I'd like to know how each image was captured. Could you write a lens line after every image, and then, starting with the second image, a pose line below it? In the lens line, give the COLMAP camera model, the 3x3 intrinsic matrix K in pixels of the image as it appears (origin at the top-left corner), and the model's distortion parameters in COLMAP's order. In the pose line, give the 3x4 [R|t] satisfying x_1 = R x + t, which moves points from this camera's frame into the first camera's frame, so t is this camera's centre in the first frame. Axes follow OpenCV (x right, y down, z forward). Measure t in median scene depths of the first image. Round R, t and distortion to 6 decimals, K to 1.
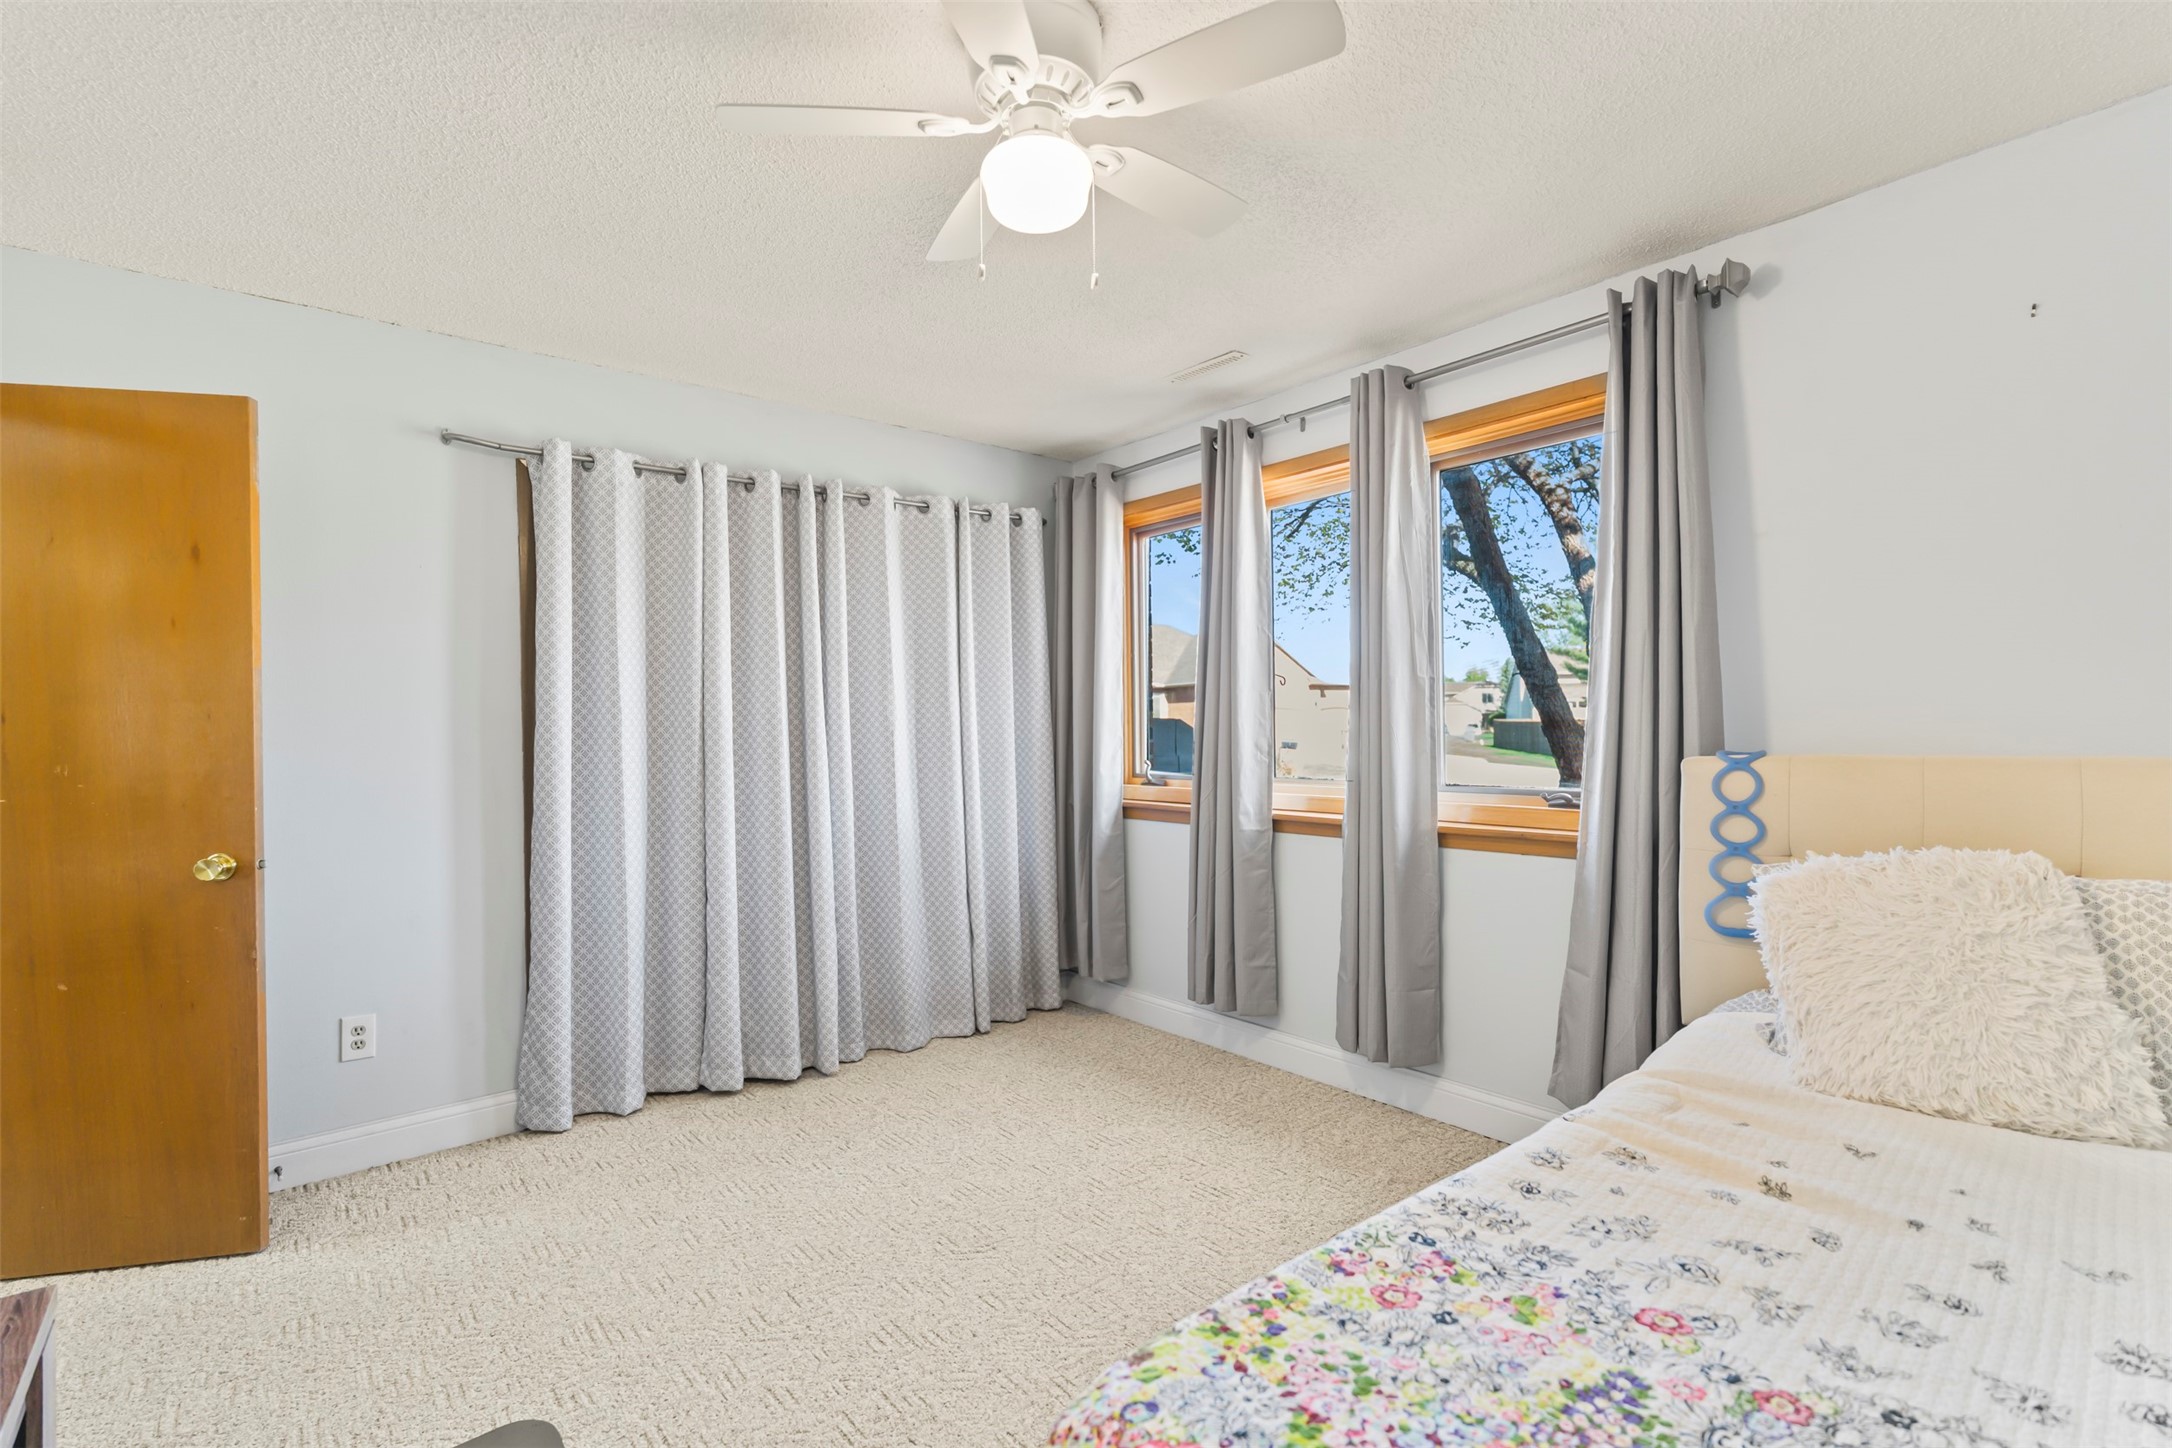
lens RADIAL K [[985.6, 0, 1078.6], [0, 985.6, 723.6], [0, 0, 1]] dist [-0.003863, -0.000220]
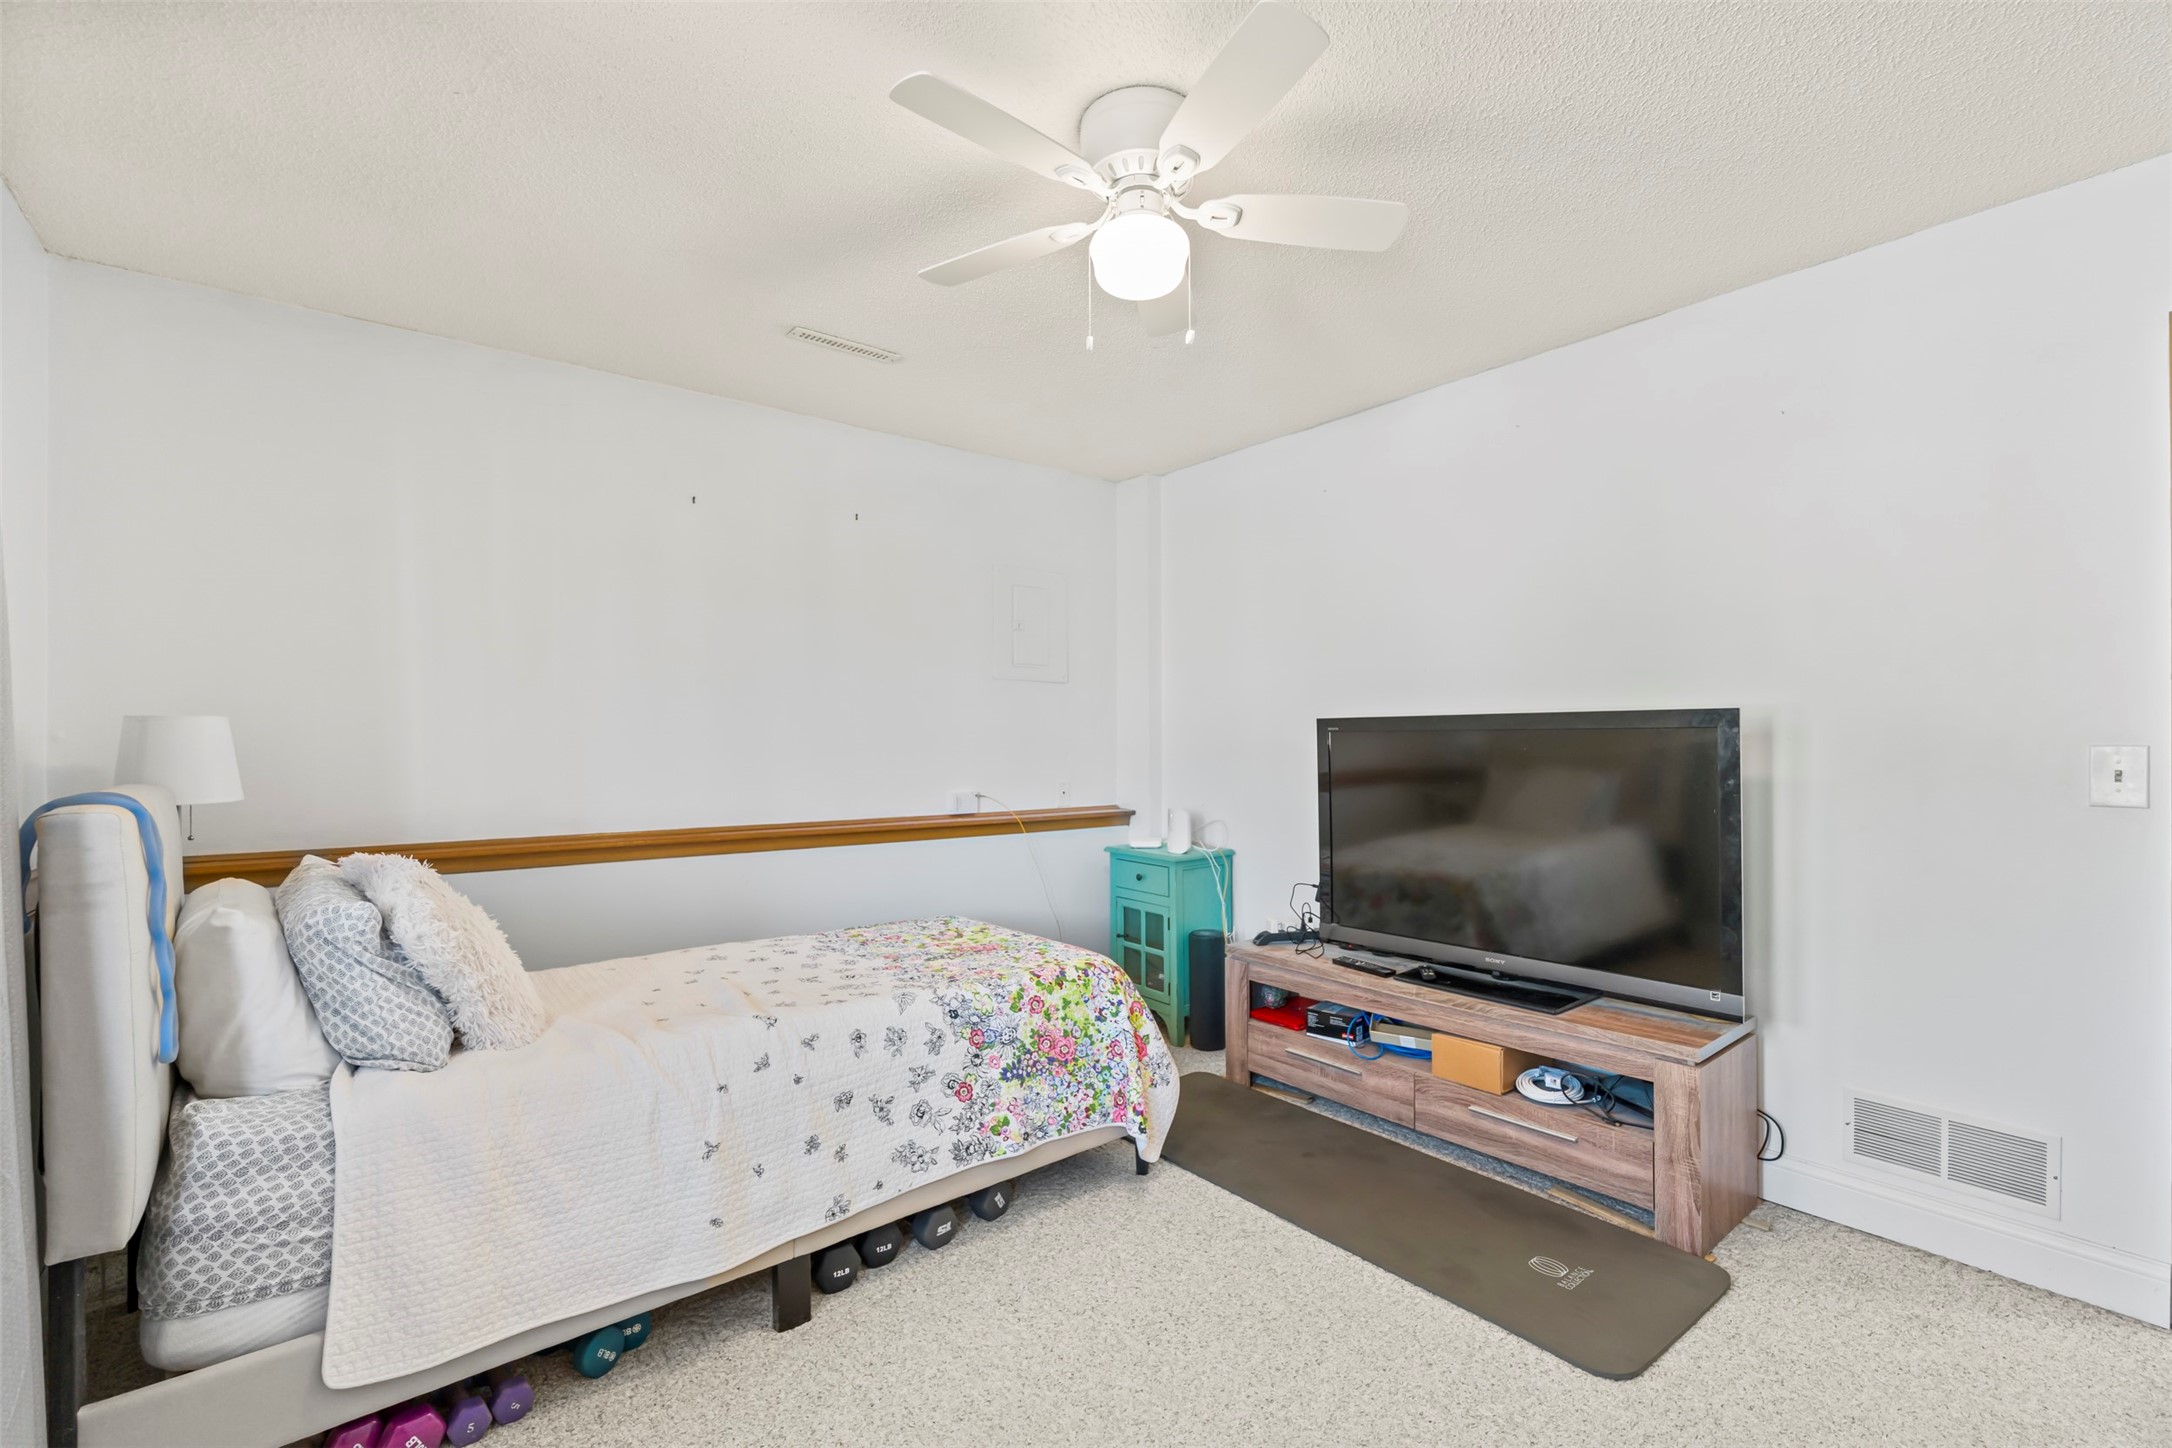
lens RADIAL K [[985.6, 0, 1086.9], [0, 985.6, 737.1], [0, 0, 1]] dist [-0.003863, -0.000220]
pose [[-0.999524, 0.024467, -0.018794, 0.044427], [0.024486, 0.999700, -0.000792, 0.004062], [0.018769, -0.001252, -0.999823, 1.476941]]
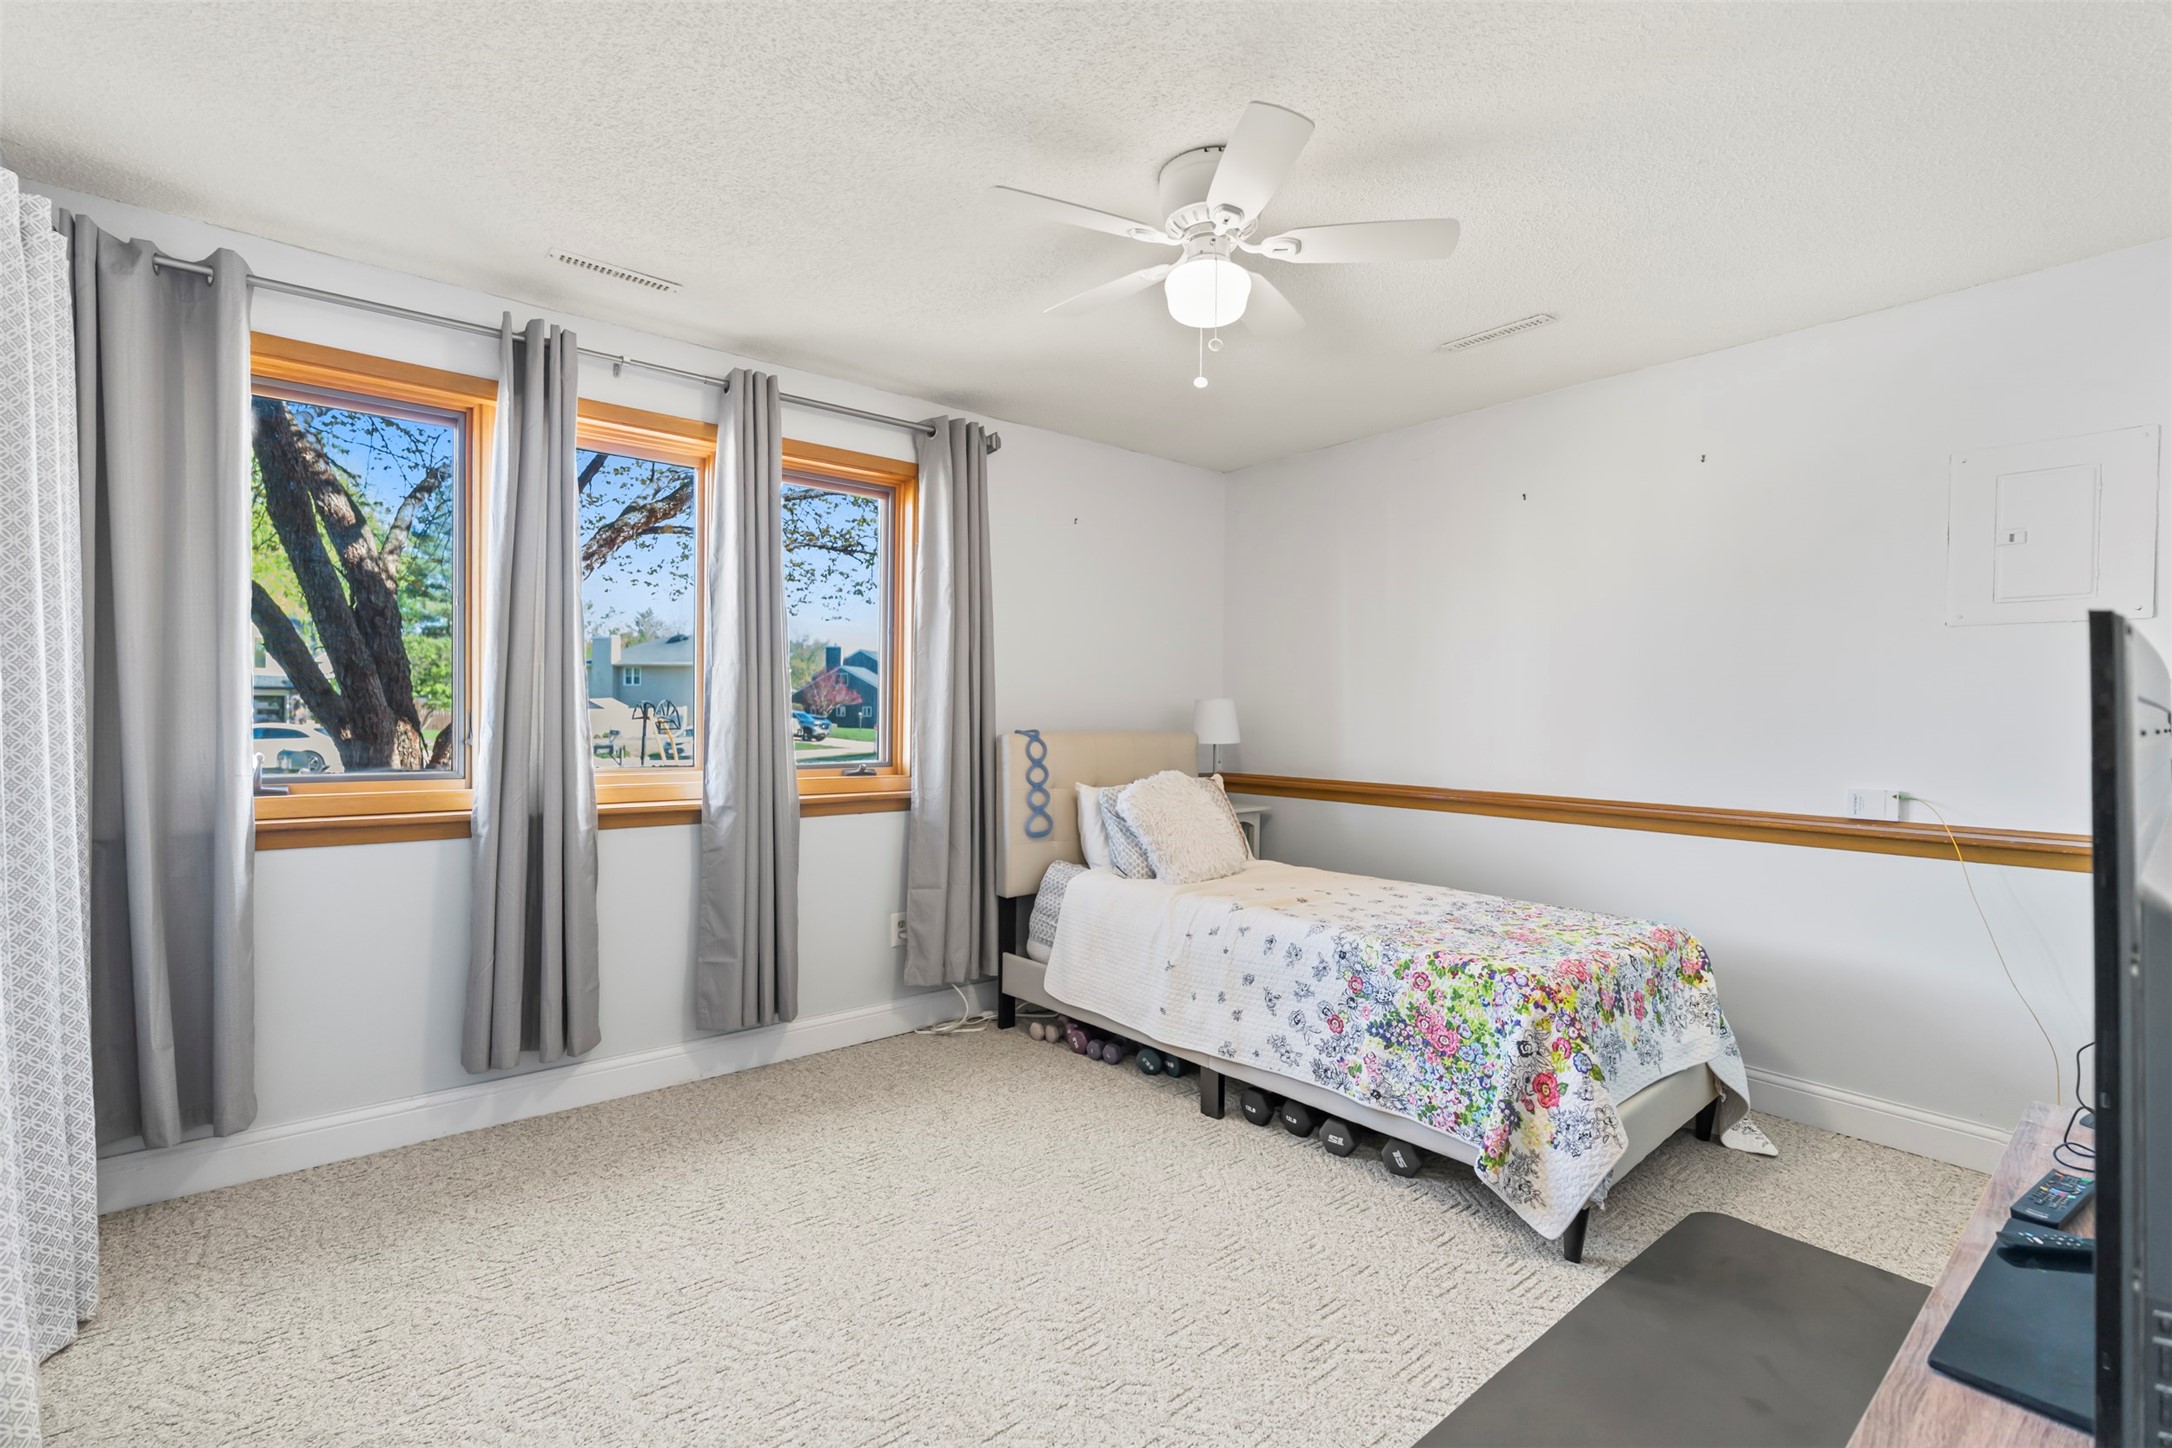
lens RADIAL K [[985.6, 0, 1080.2], [0, 985.6, 725.1], [0, 0, 1]] dist [-0.003863, -0.000220]
pose [[-0.010740, 0.009667, 0.999896, -0.917910], [-0.008869, 0.999913, -0.009763, 0.031064], [-0.999903, -0.008973, -0.010654, 0.814692]]
